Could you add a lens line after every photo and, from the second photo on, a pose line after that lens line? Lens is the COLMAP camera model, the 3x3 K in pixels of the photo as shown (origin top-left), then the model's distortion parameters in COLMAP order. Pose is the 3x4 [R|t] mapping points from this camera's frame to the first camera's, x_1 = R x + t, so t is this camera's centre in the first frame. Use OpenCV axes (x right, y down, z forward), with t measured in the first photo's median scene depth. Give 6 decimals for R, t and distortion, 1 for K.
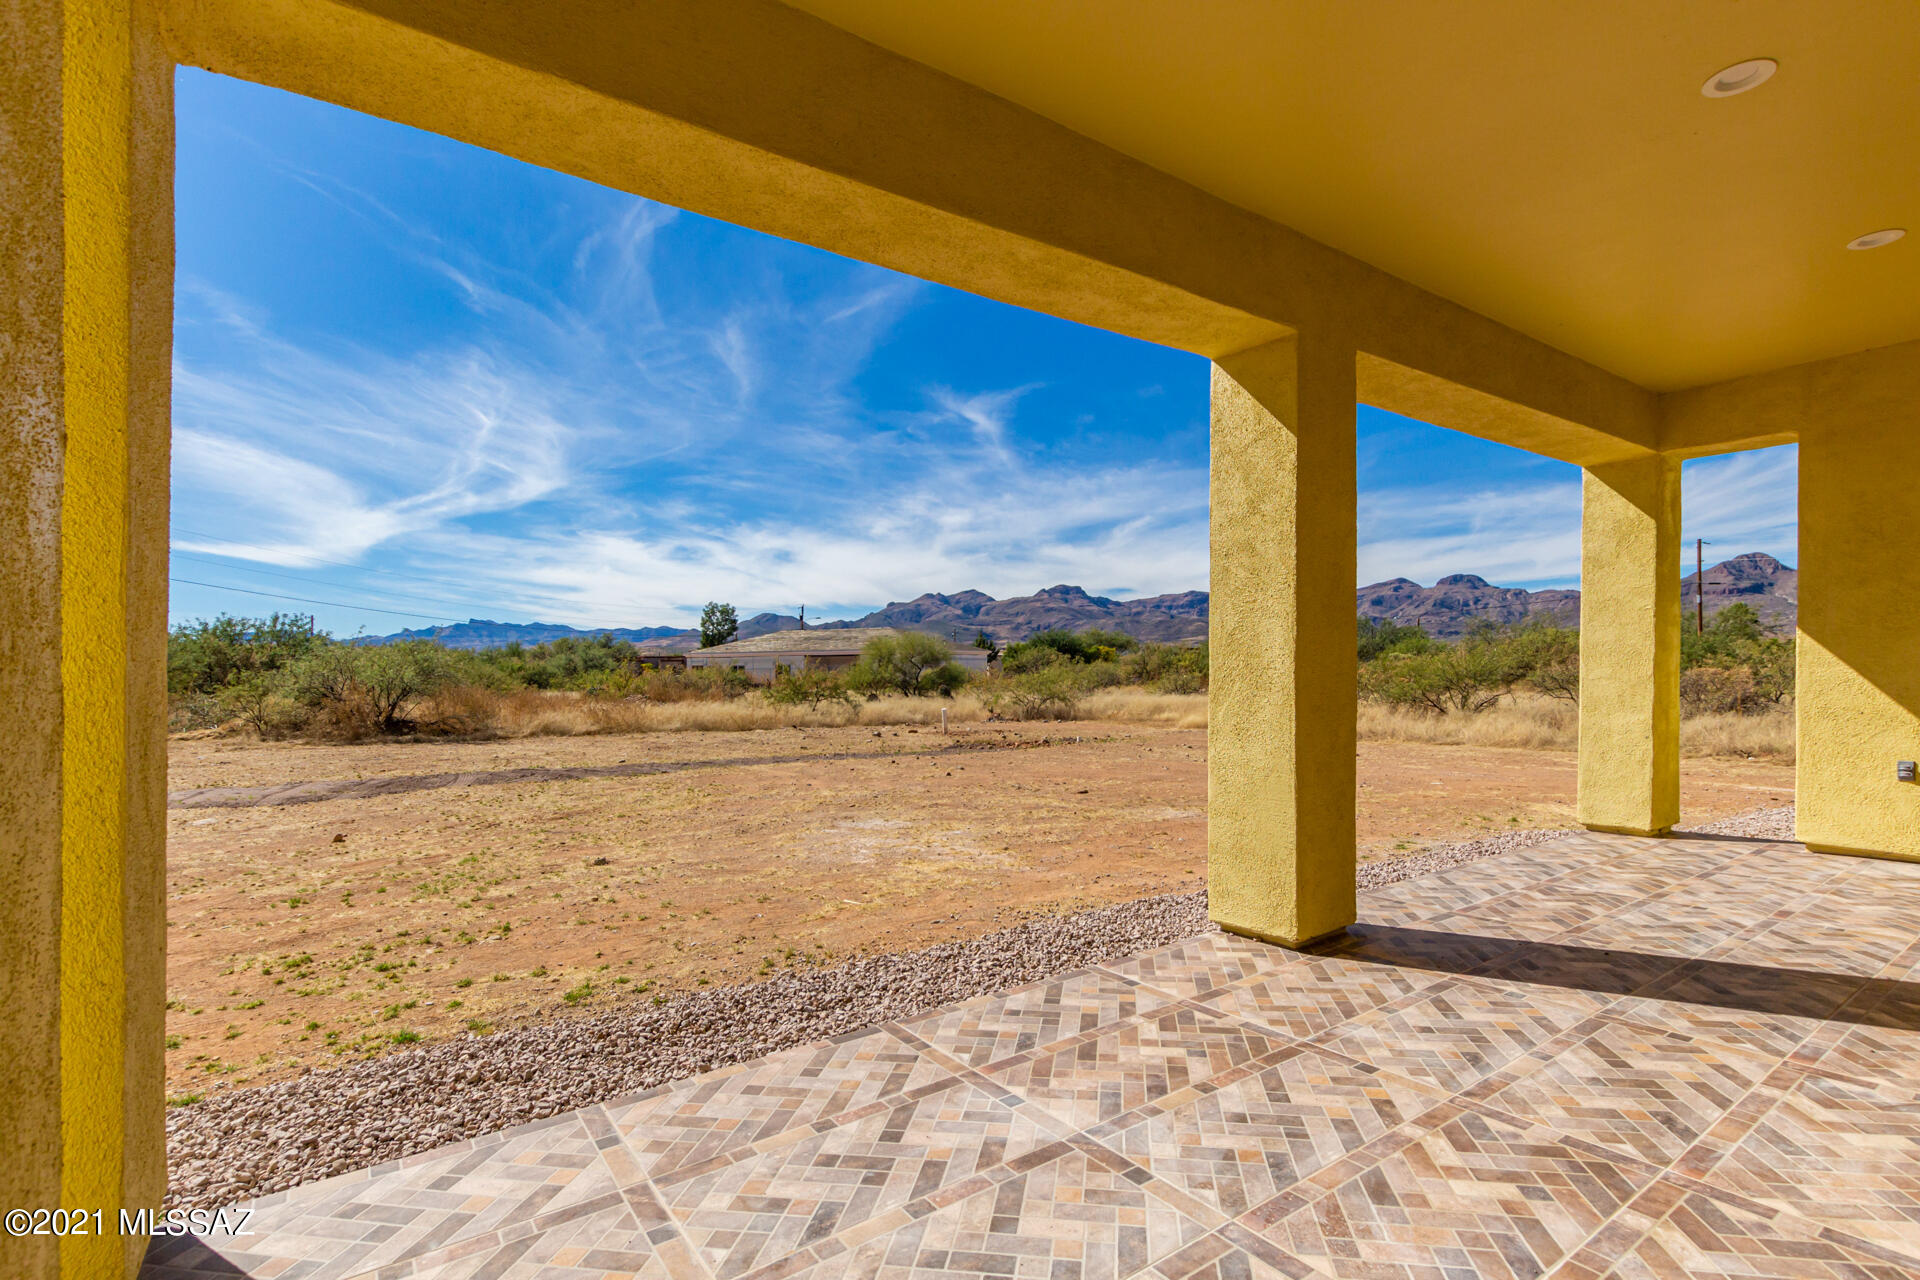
lens RADIAL K [[870.7, 0, 966.2], [0, 870.7, 648.3], [0, 0, 1]] dist [0.000181, -0.000721]
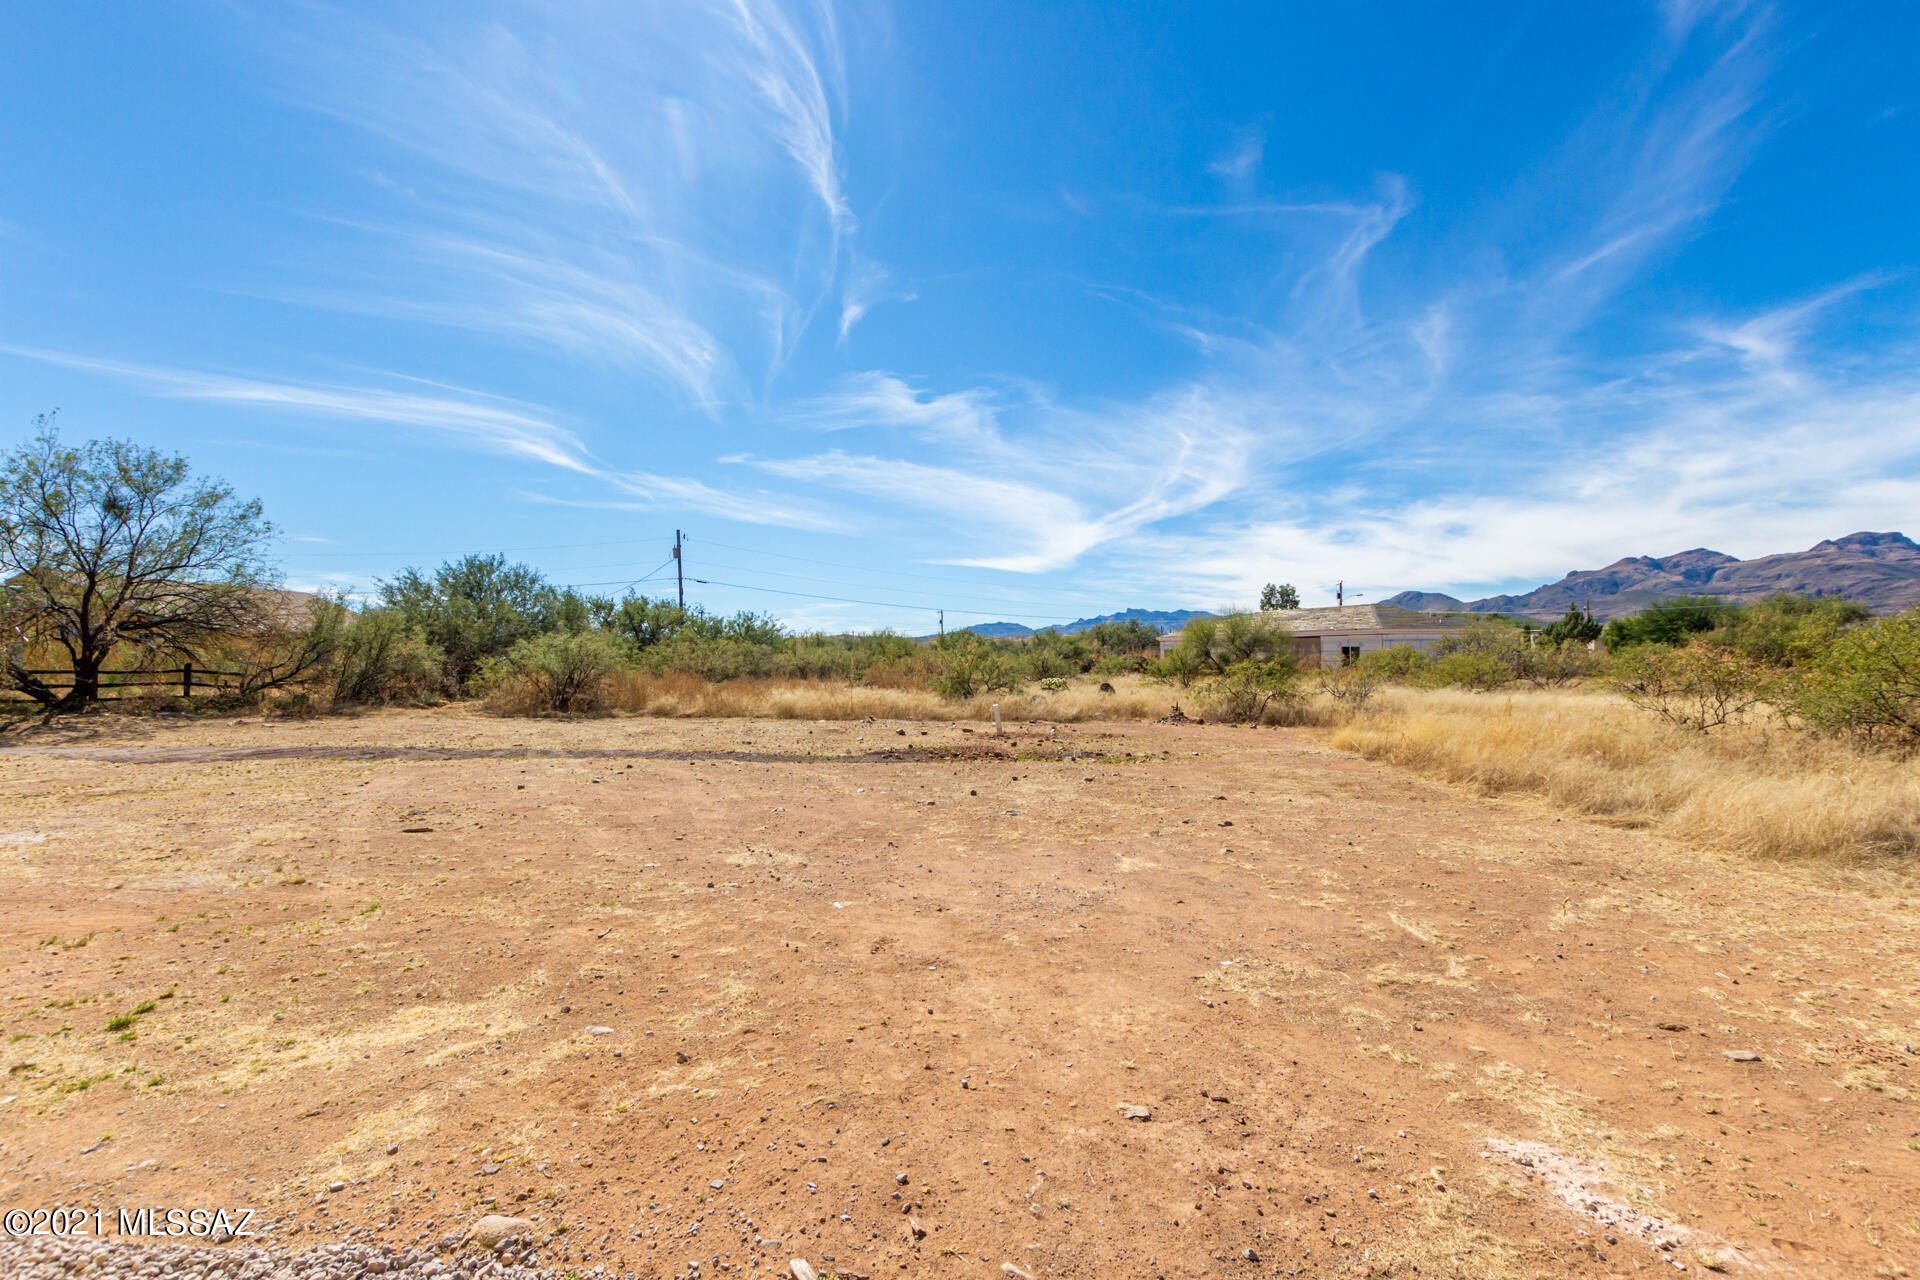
lens RADIAL K [[870.7, 0, 966.2], [0, 870.7, 648.3], [0, 0, 1]] dist [0.000181, -0.000721]
pose [[0.772110, -0.004664, -0.635472, -0.026112], [0.017005, 0.999767, 0.013324, 0.000063], [0.635261, -0.021094, 0.772009, -0.077662]]
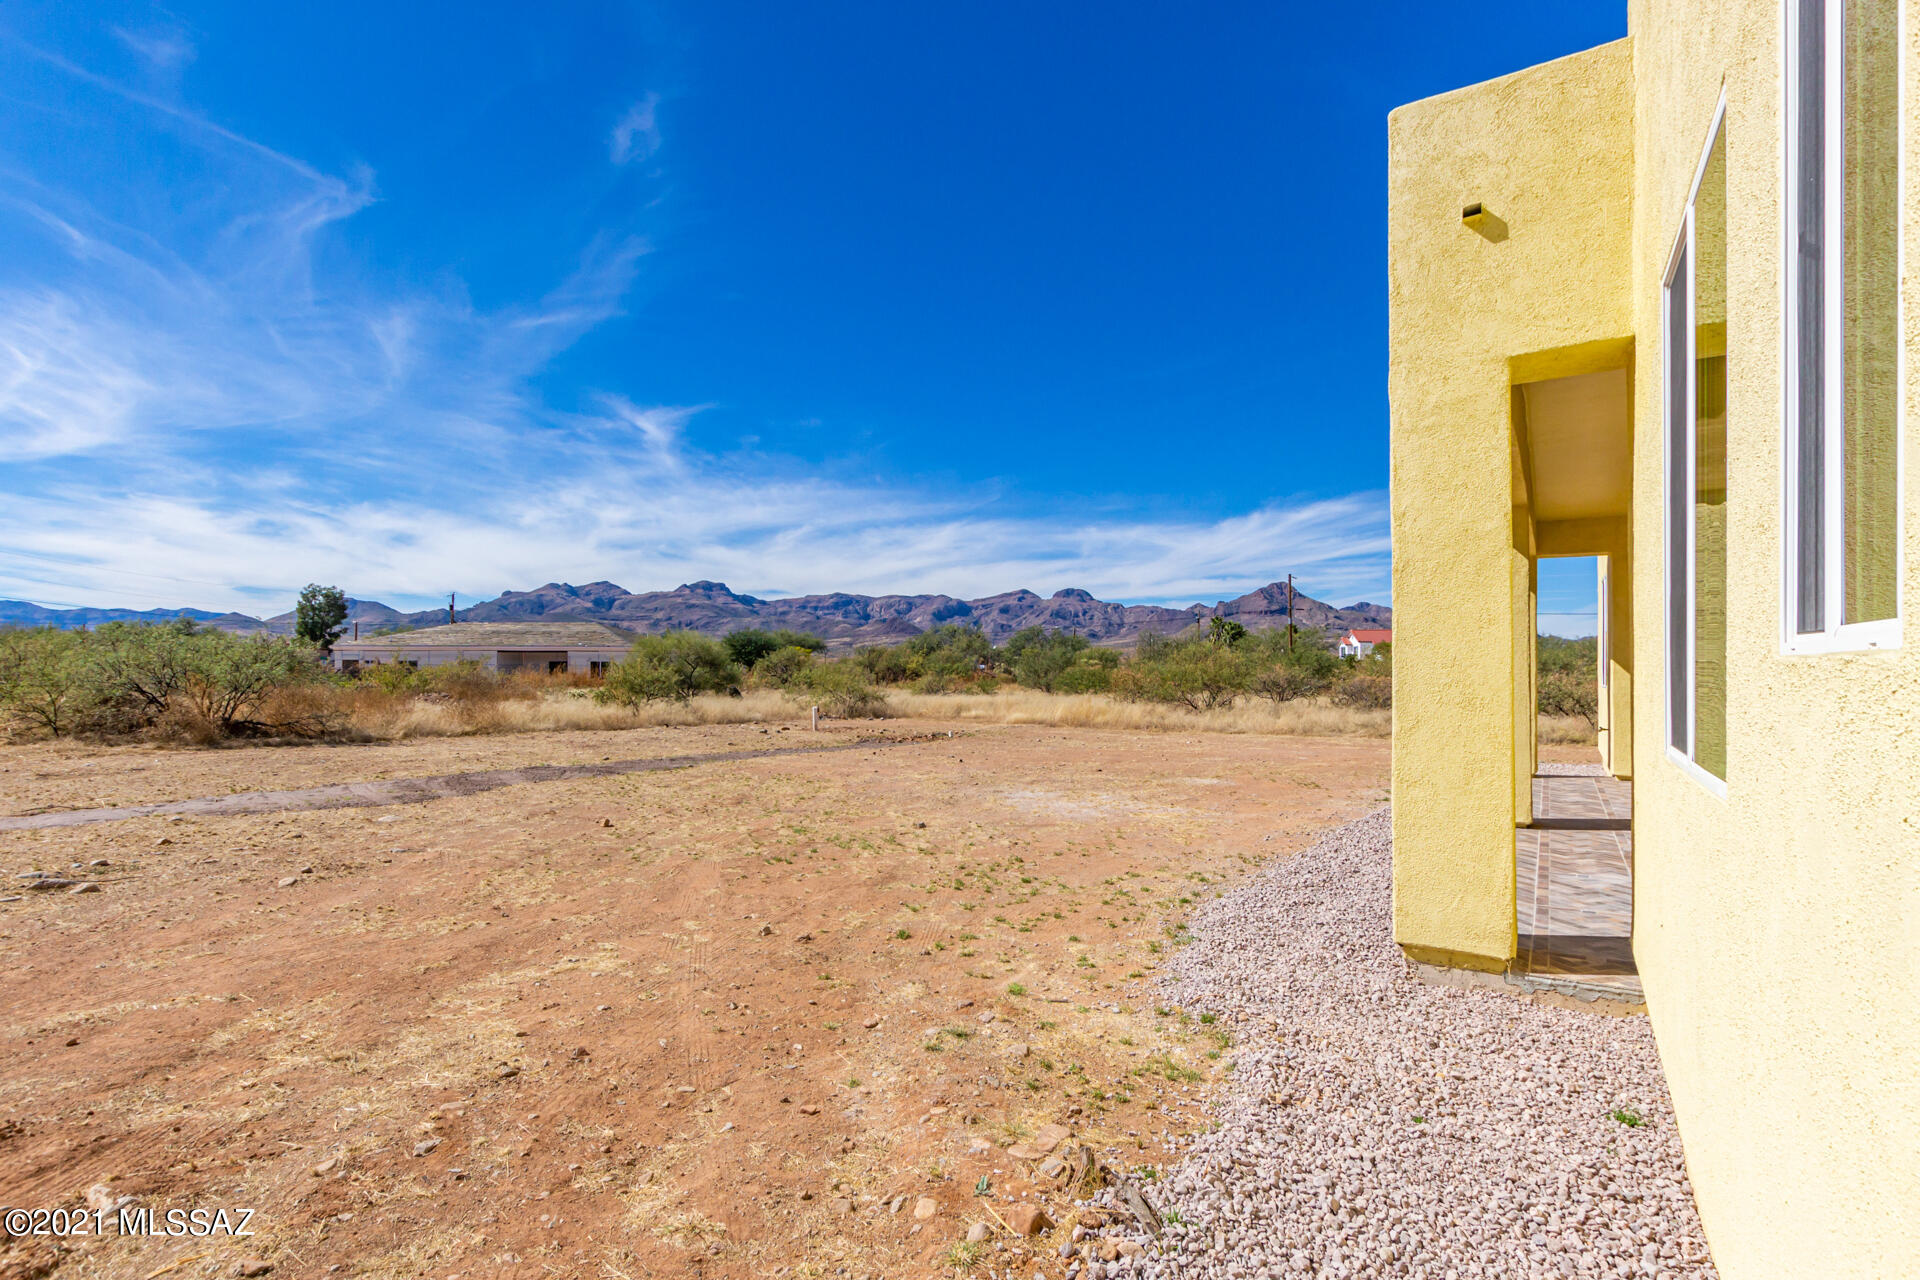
lens RADIAL K [[896.7, 0, 960.0], [0, 896.7, 640.0], [0, 0, 1]] dist [-0.002355, -0.001079]
pose [[0.924079, 0.024500, 0.381415, -0.031674], [-0.020855, 0.999689, -0.013687, 0.000068], [-0.381631, 0.004694, 0.924303, -0.099359]]
